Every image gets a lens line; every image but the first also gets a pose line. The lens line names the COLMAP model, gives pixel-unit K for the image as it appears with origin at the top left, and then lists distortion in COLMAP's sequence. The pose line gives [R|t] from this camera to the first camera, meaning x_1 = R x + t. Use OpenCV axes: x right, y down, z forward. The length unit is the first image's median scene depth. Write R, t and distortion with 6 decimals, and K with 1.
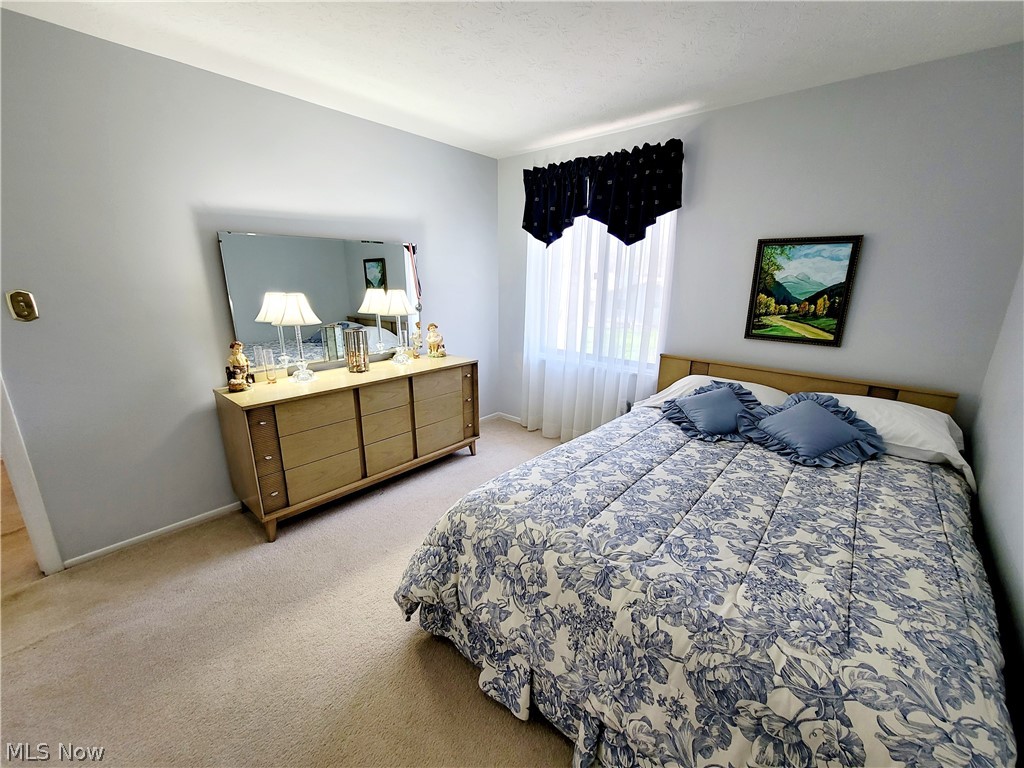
lens RADIAL K [[414.6, 0, 511.0], [0, 414.6, 385.4], [0, 0, 1]] dist [-0.000006, 0.000552]
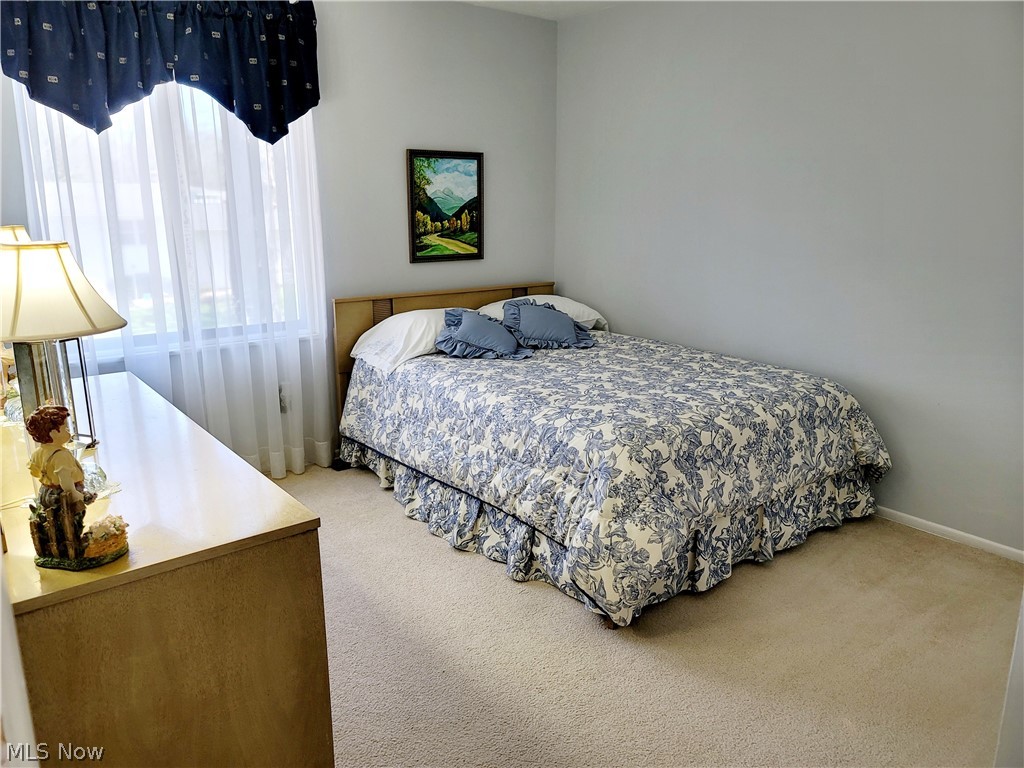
lens RADIAL K [[755.9, 0, 511.1], [0, 755.9, 385.4], [0, 0, 1]] dist [0.080588, -0.068185]
pose [[0.184791, -0.241945, 0.952531, -1.065807], [0.257702, 0.947238, 0.190607, -0.131916], [-0.948389, 0.210247, 0.237390, 0.526778]]
